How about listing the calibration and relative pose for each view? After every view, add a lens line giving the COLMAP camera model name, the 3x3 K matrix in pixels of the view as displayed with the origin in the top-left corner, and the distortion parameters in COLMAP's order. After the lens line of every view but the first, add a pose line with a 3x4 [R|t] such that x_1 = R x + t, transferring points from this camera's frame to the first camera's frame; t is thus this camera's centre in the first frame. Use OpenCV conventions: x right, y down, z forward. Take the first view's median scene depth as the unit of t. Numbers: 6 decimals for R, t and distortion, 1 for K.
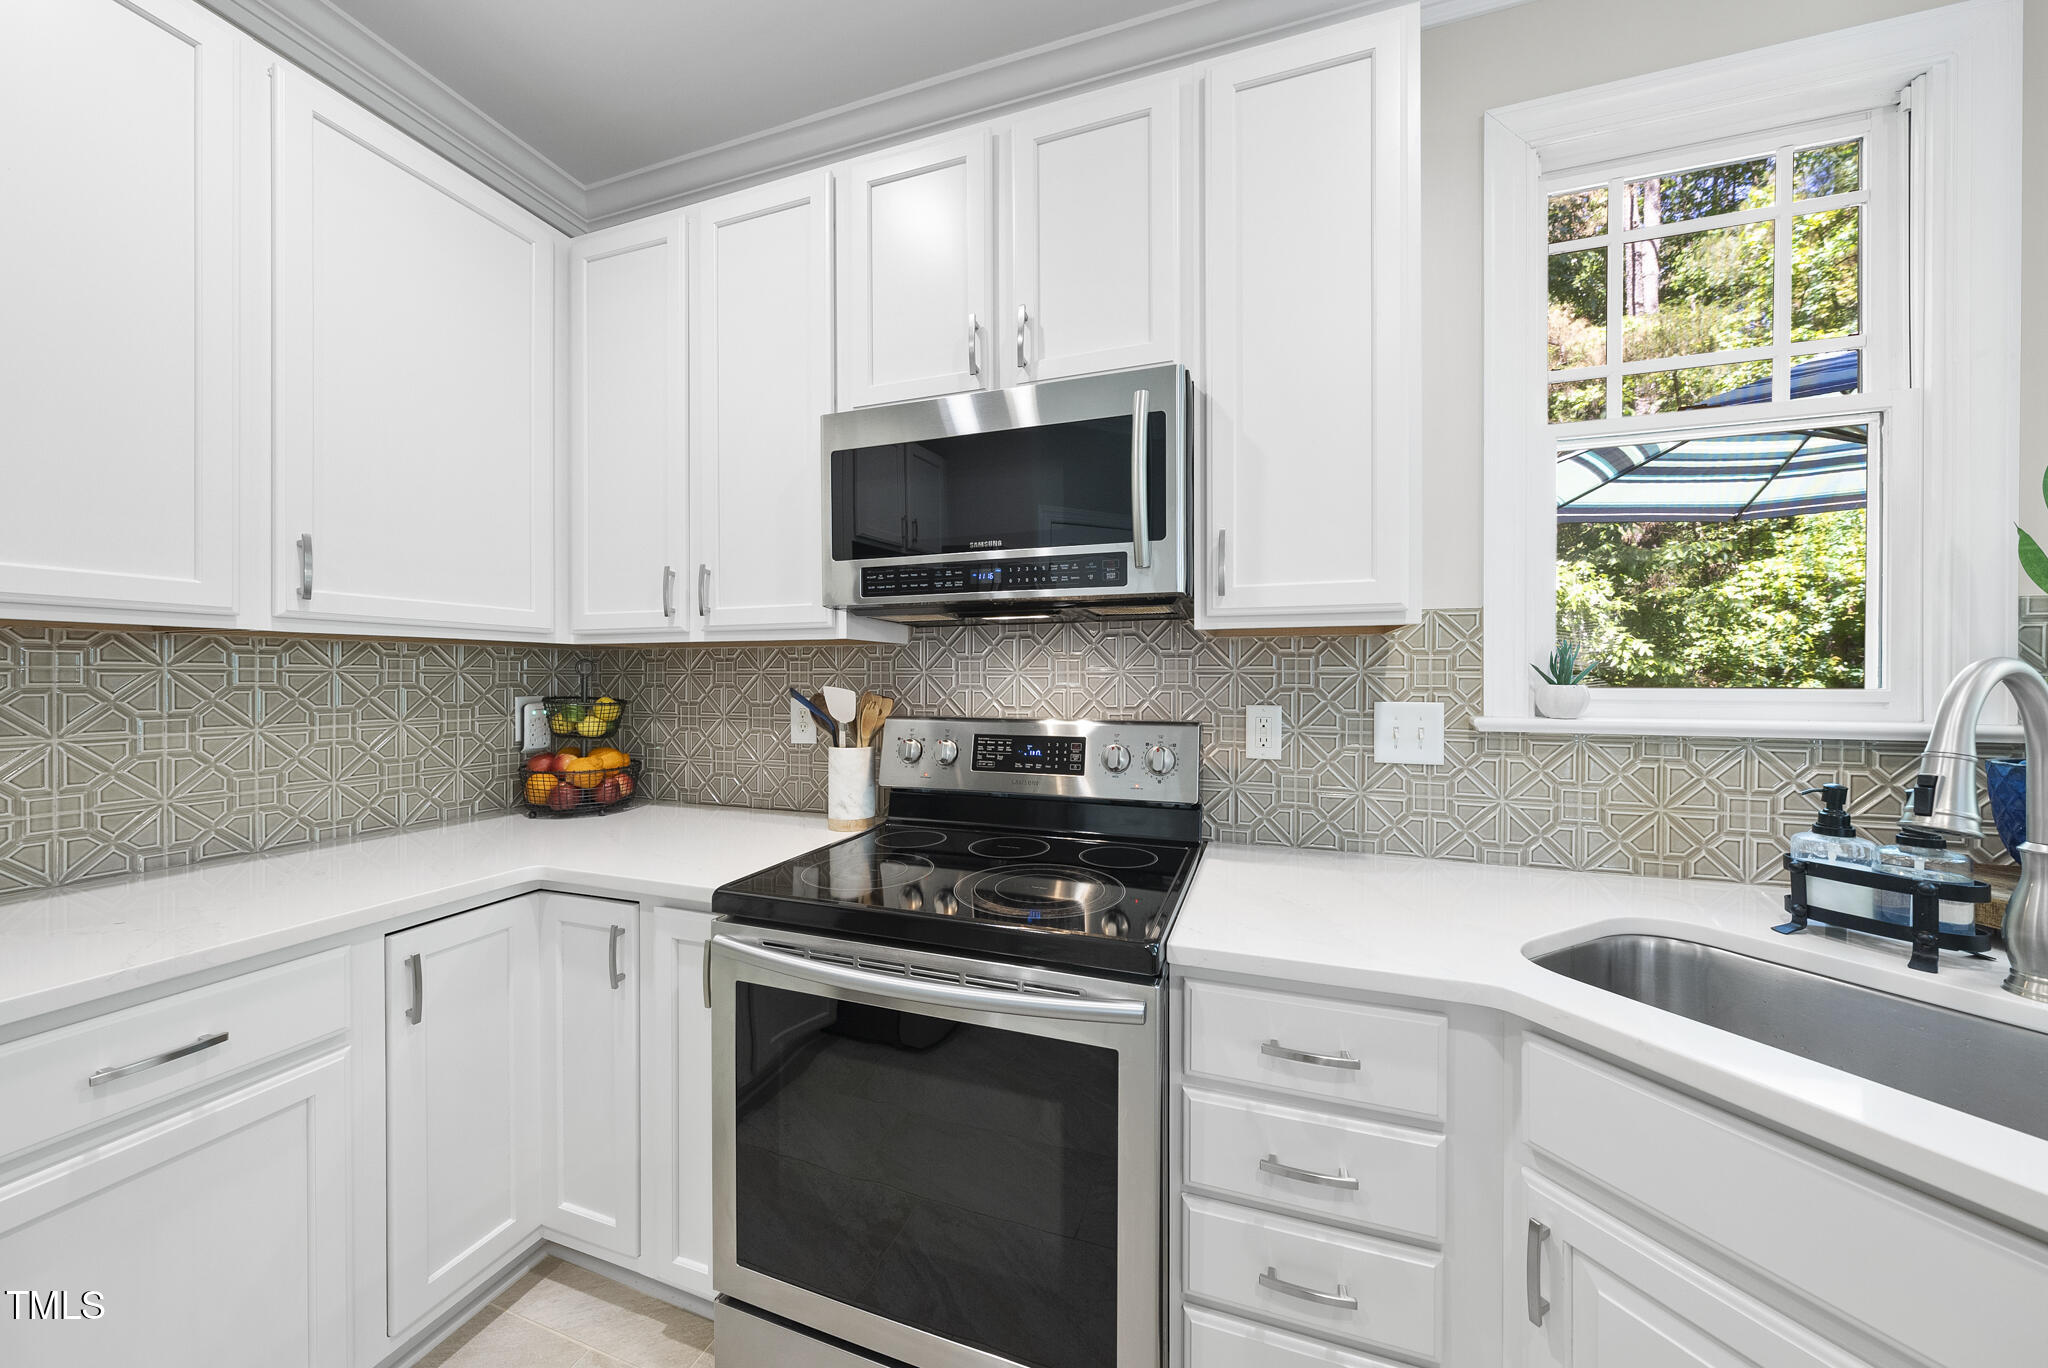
lens RADIAL K [[706.6, 0, 1017.8], [0, 706.6, 676.9], [0, 0, 1]] dist [-0.001244, 0.000331]
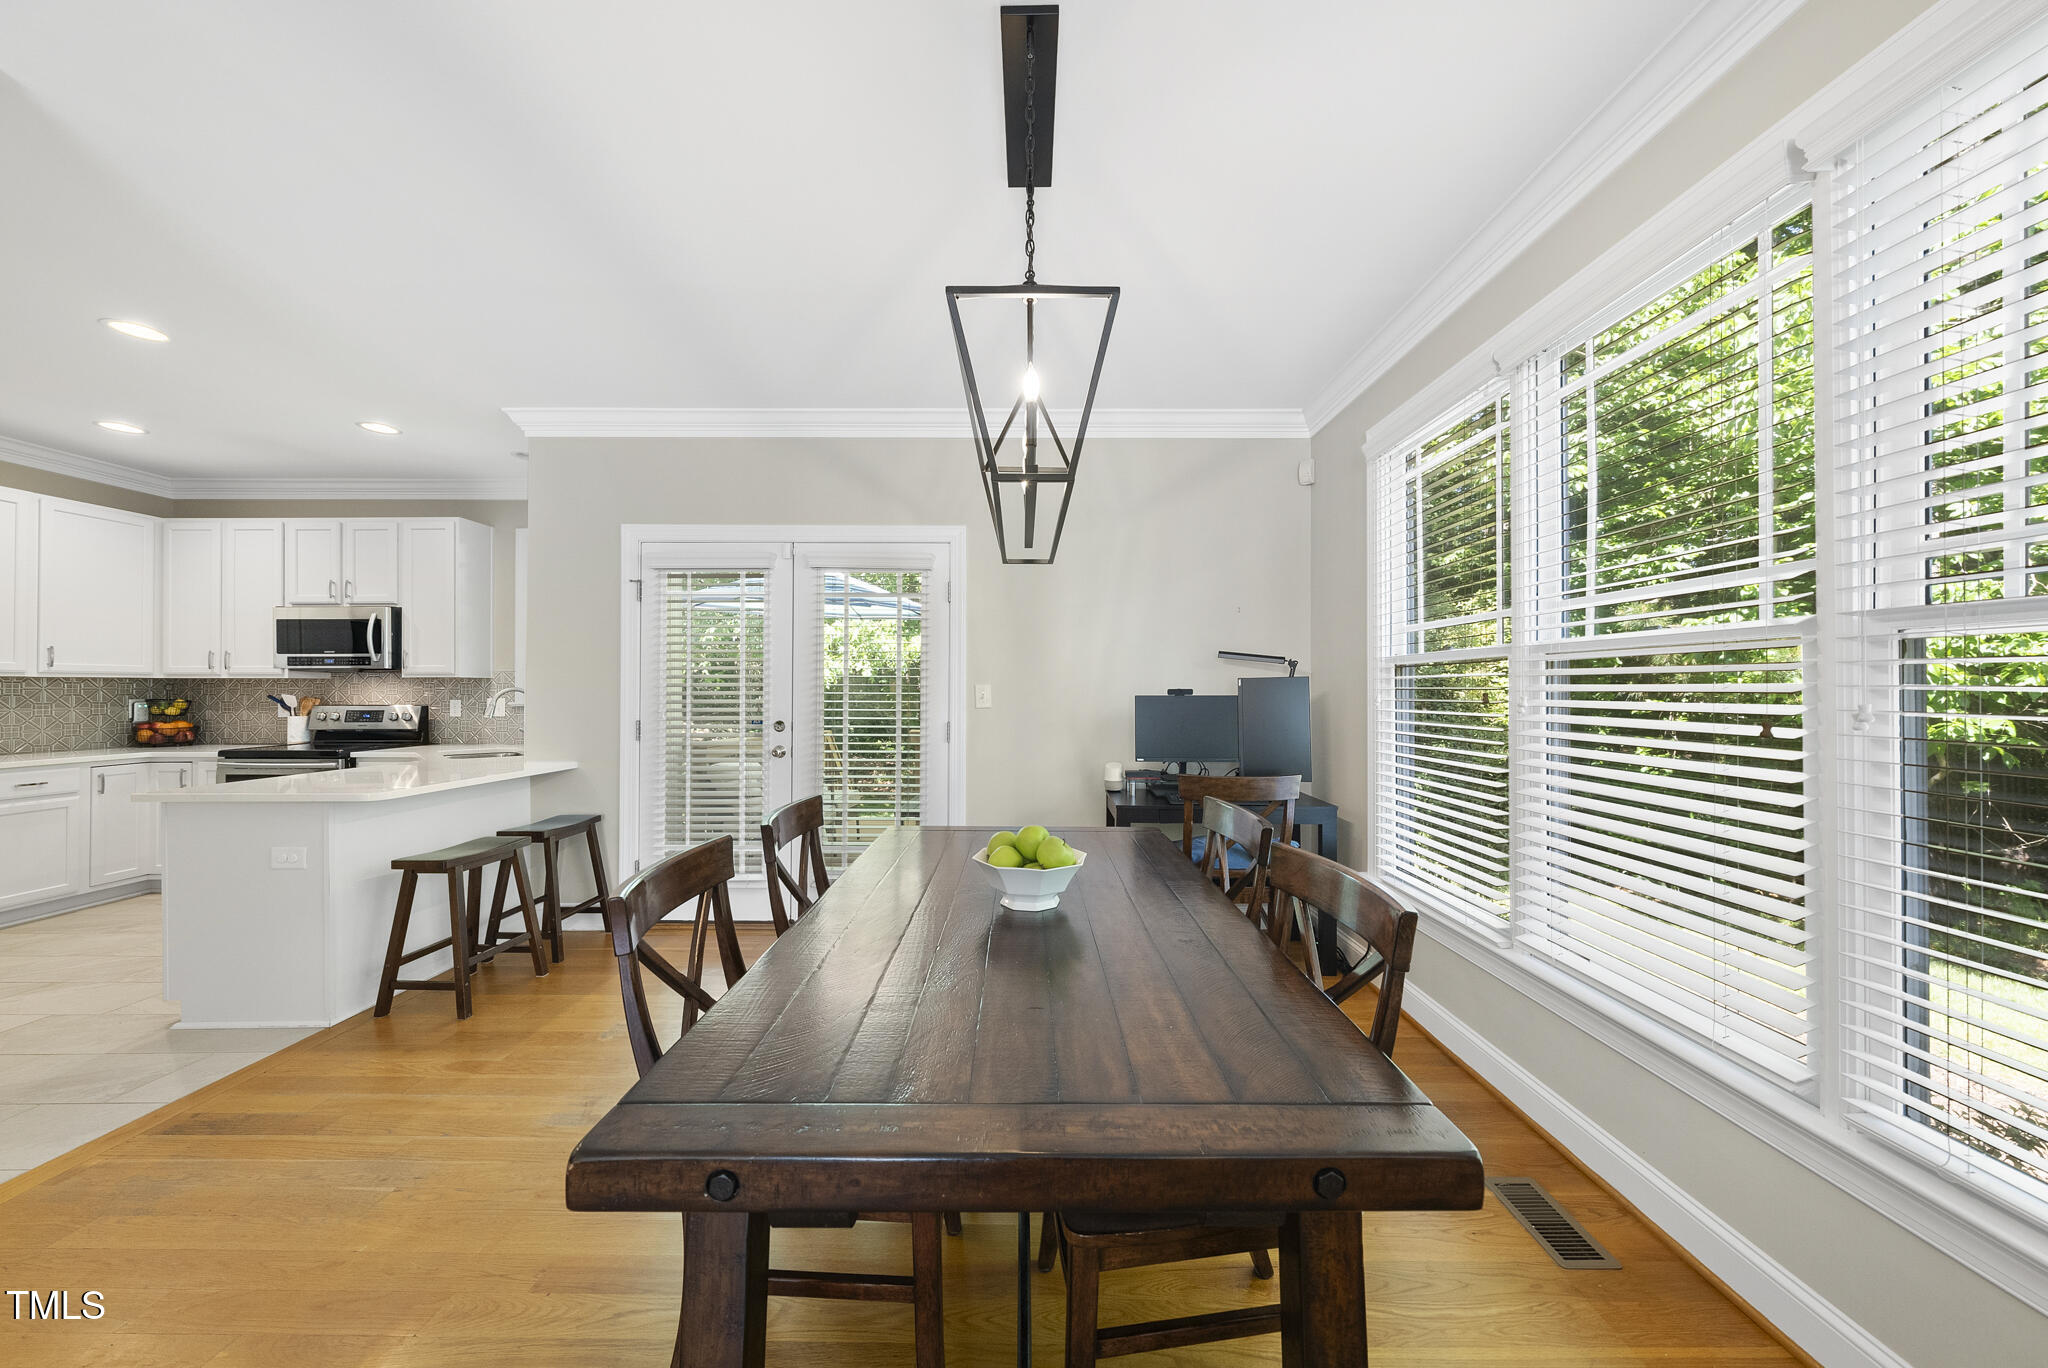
lens RADIAL K [[706.6, 0, 1028.8], [0, 706.6, 681.6], [0, 0, 1]] dist [-0.001244, 0.000331]
pose [[0.942032, 0.002616, 0.335512, 1.564926], [0.002089, 0.999905, -0.013661, 0.007841], [-0.335515, 0.013569, 0.941937, -2.624957]]
